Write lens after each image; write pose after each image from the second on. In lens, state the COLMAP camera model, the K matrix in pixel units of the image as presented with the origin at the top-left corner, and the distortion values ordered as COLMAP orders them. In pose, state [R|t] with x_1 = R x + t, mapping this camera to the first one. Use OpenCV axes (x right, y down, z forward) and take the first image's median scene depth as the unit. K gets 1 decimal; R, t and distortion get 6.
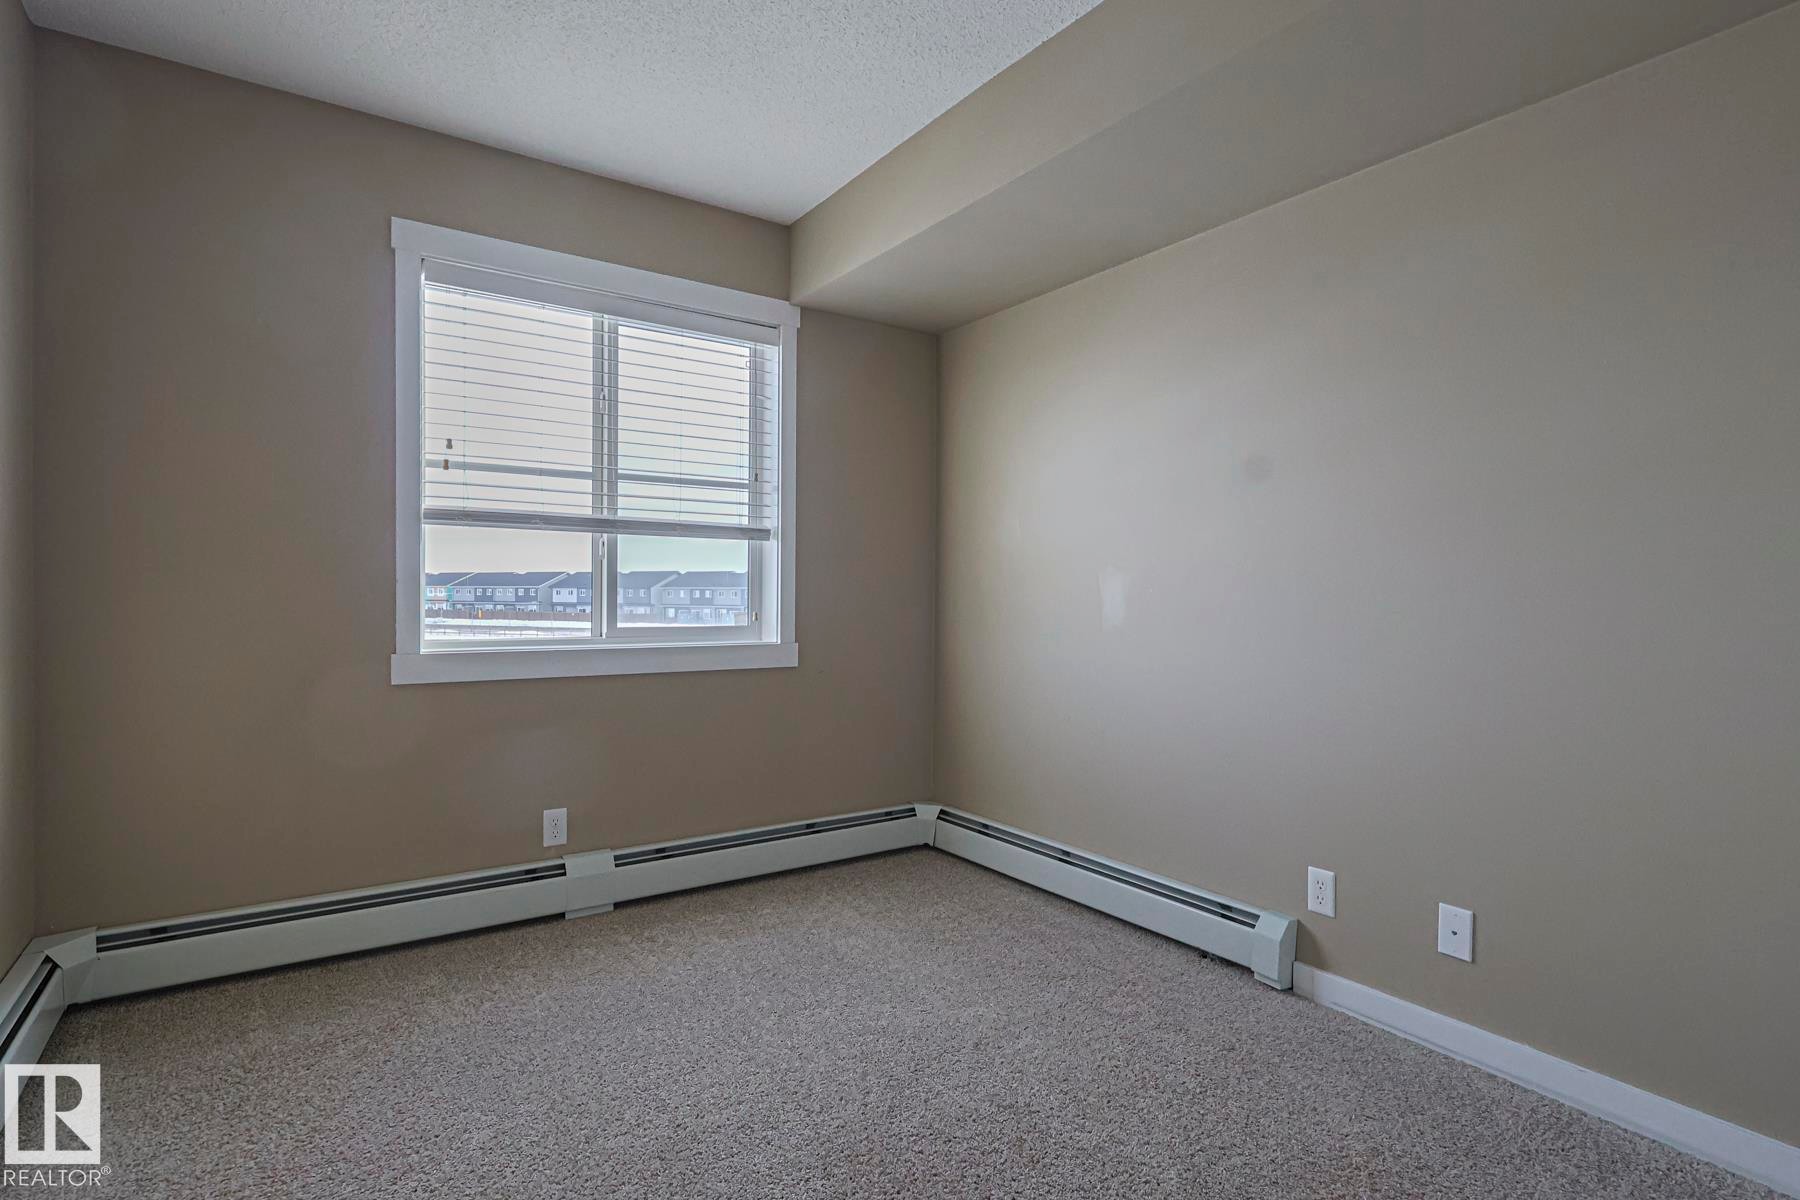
lens RADIAL K [[897.8, 0, 907.3], [0, 897.8, 602.3], [0, 0, 1]] dist [0.017341, 0.001458]
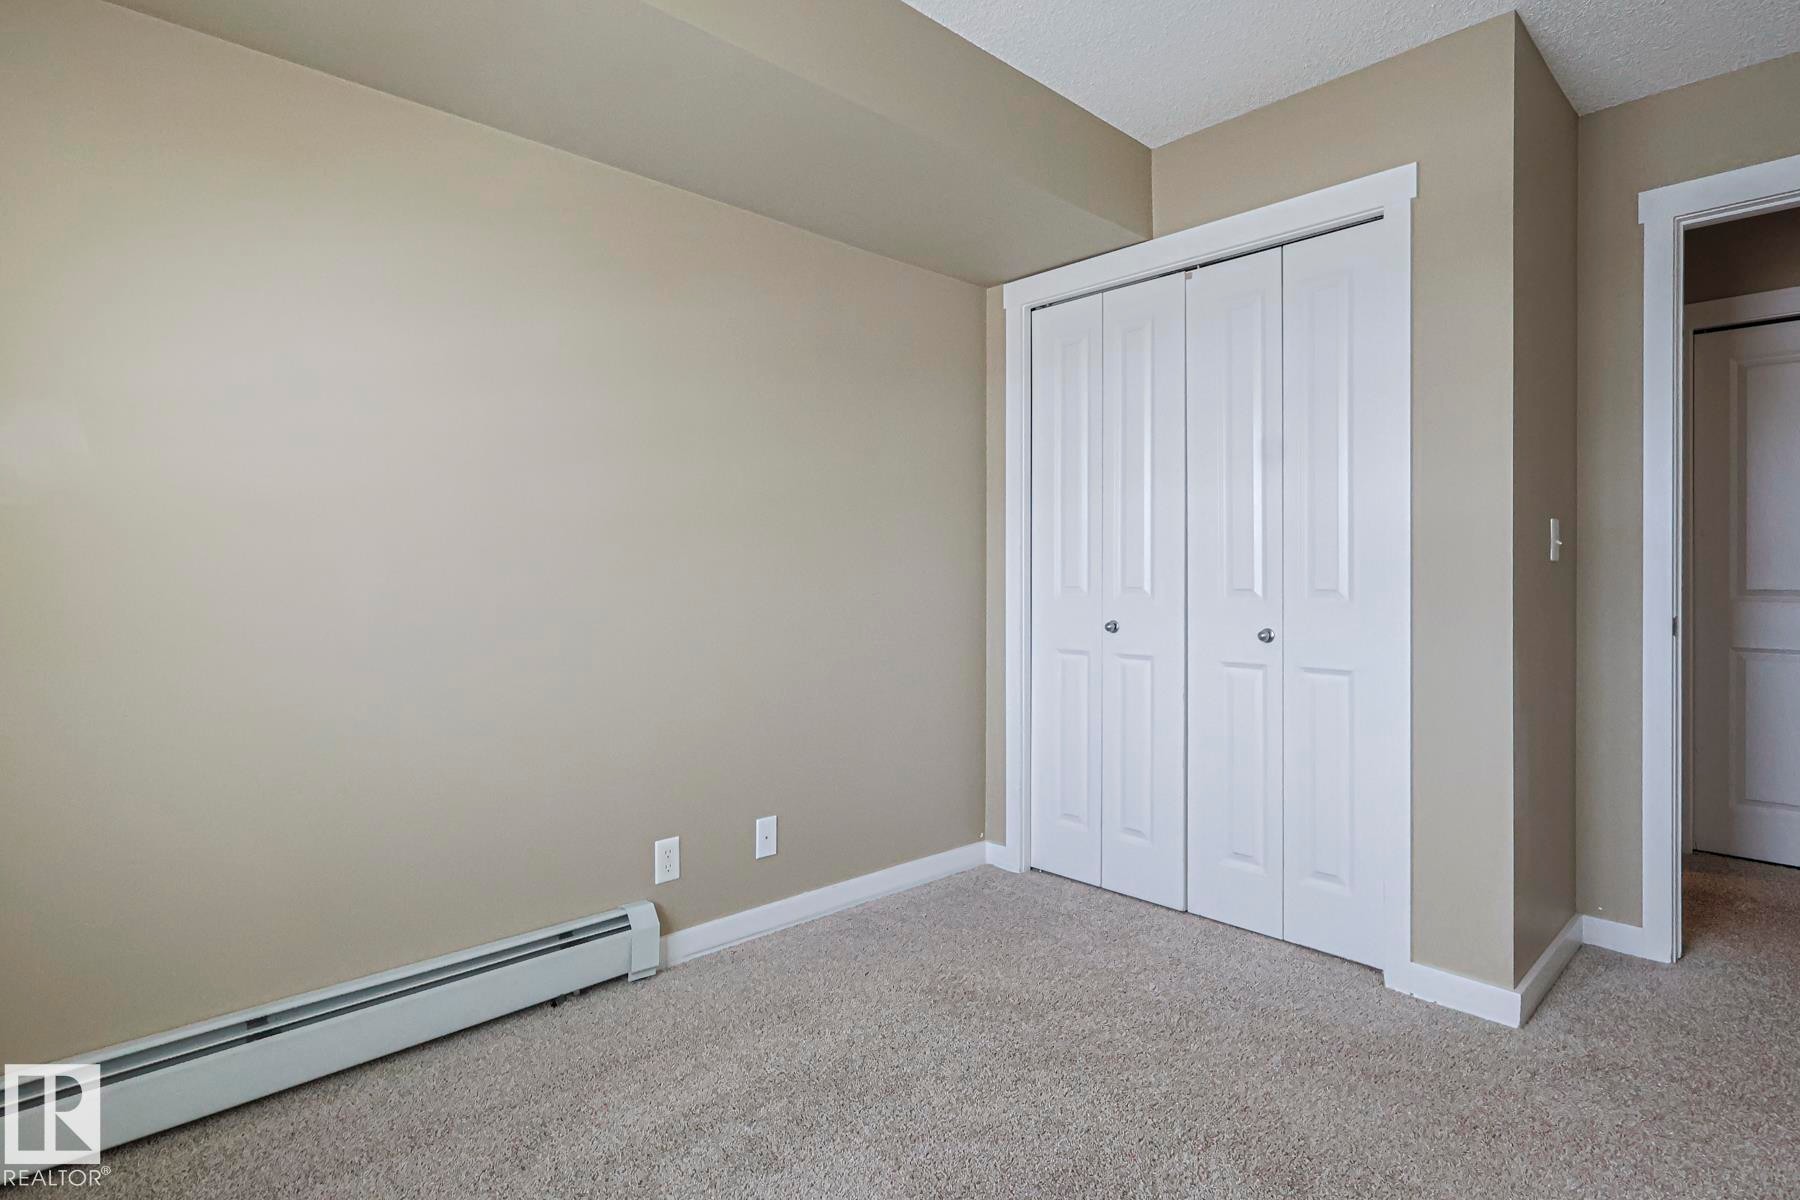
lens RADIAL K [[897.8, 0, 909.2], [0, 897.8, 582.6], [0, 0, 1]] dist [0.017341, 0.001458]
pose [[-0.166632, -0.005225, 0.986005, -0.611420], [0.004809, 0.999970, 0.006111, -0.006584], [-0.986007, 0.005760, -0.166602, 0.887445]]
